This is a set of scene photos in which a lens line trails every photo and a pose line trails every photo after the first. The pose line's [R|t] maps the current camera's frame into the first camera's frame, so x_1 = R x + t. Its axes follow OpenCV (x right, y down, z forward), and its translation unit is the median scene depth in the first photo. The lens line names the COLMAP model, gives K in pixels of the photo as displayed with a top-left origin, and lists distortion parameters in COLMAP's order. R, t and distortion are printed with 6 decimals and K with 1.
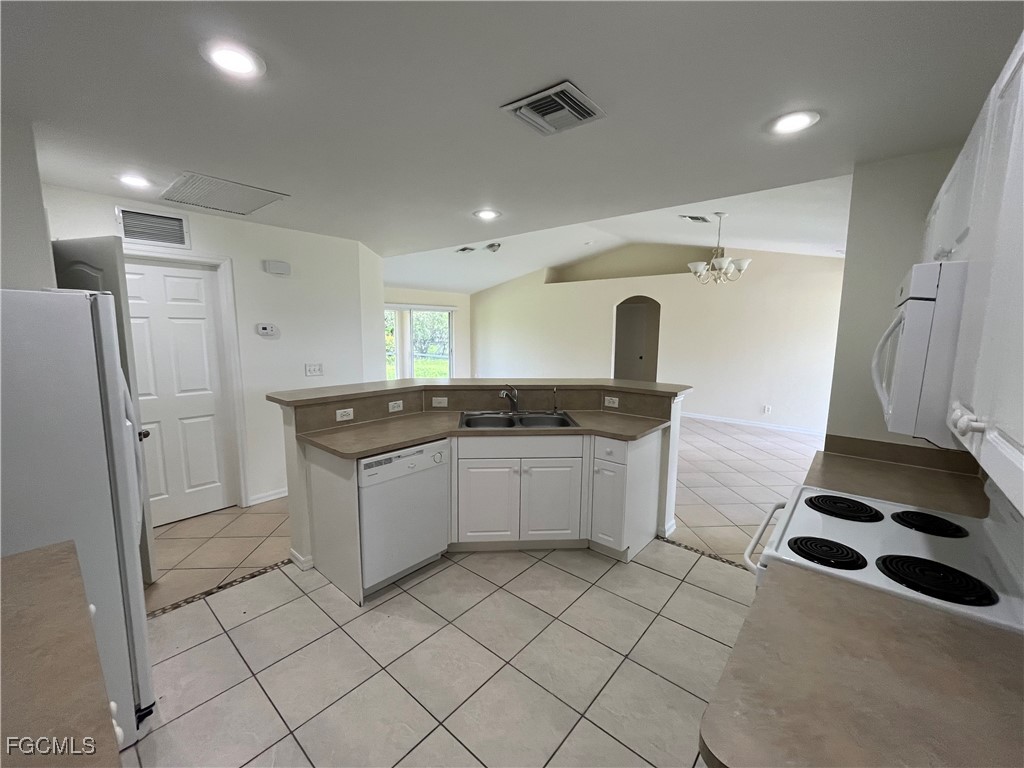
lens RADIAL K [[416.6, 0, 510.3], [0, 416.6, 384.2], [0, 0, 1]] dist [-0.002412, 0.000840]
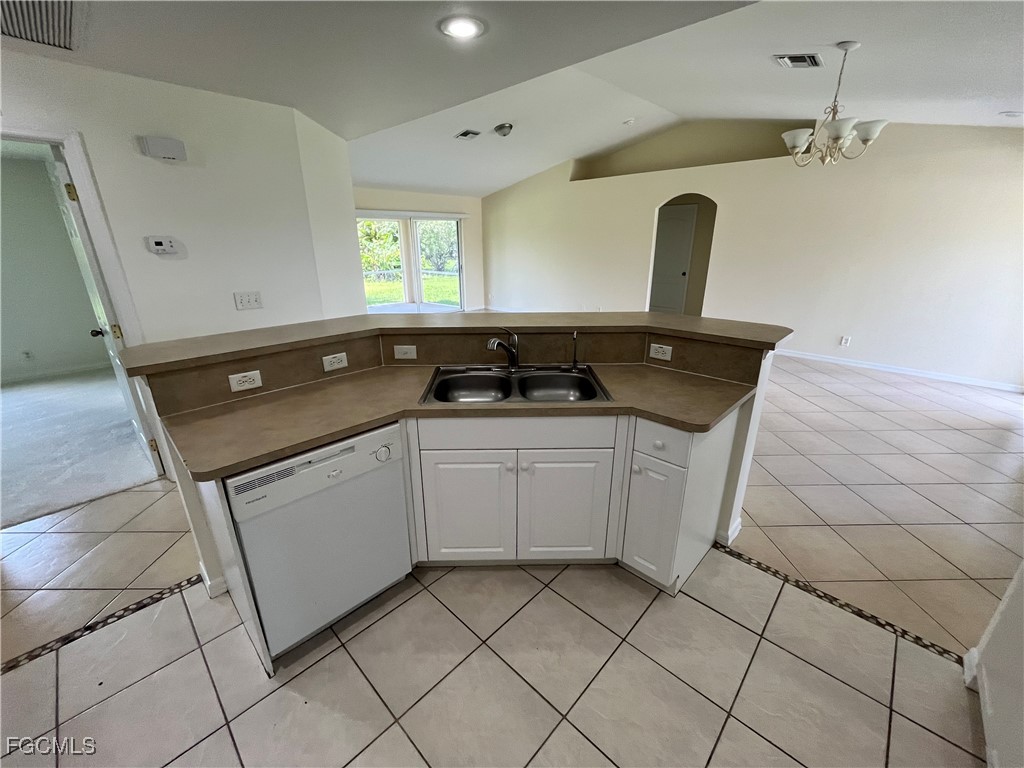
lens RADIAL K [[416.6, 0, 509.0], [0, 416.6, 383.7], [0, 0, 1]] dist [-0.002412, 0.000840]
pose [[0.998167, 0.006349, -0.060183, 0.047531], [0.005653, 0.980352, 0.197176, -0.045186], [0.060252, -0.197155, 0.978519, 0.368910]]
